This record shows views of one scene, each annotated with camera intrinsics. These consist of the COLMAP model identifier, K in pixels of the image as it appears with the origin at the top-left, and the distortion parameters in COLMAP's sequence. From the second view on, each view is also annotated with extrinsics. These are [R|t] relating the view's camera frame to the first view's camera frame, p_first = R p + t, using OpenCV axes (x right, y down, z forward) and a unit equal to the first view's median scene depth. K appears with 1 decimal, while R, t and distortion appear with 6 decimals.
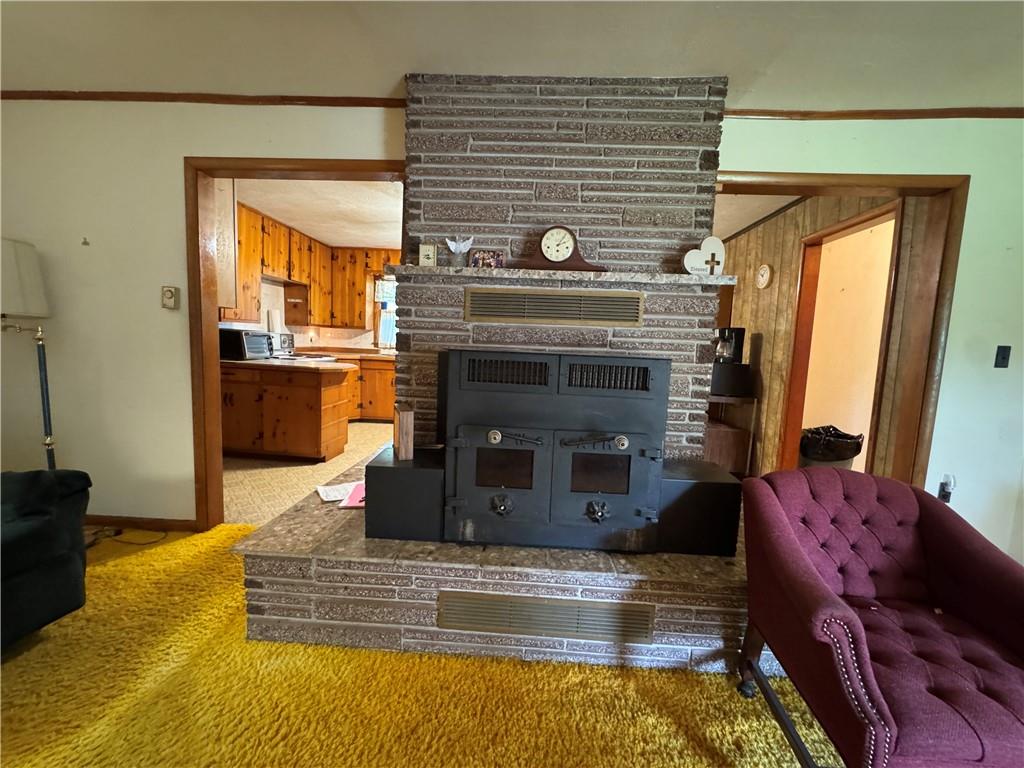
lens RADIAL K [[410.7, 0, 512.8], [0, 410.7, 380.0], [0, 0, 1]] dist [-0.005193, 0.000587]
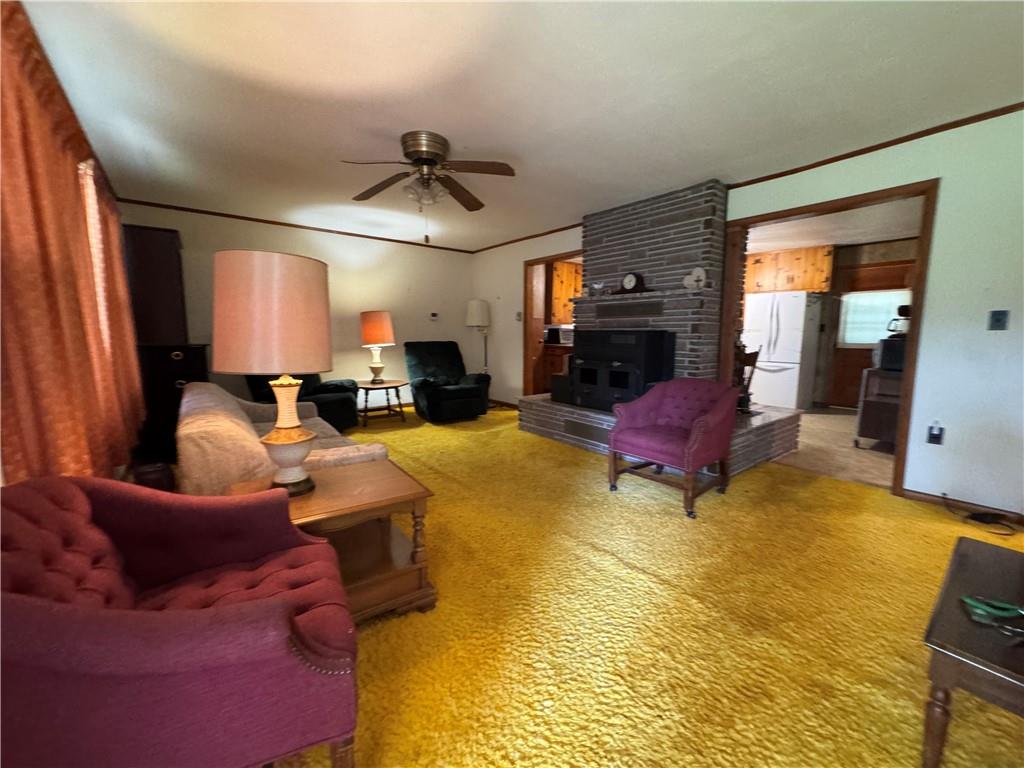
lens RADIAL K [[410.7, 0, 511.5], [0, 410.7, 376.7], [0, 0, 1]] dist [-0.005193, 0.000587]
pose [[0.654030, 0.044483, -0.755159, 1.296102], [-0.046635, 0.998742, 0.018441, 0.155885], [0.755029, 0.023156, 0.655282, -0.843691]]
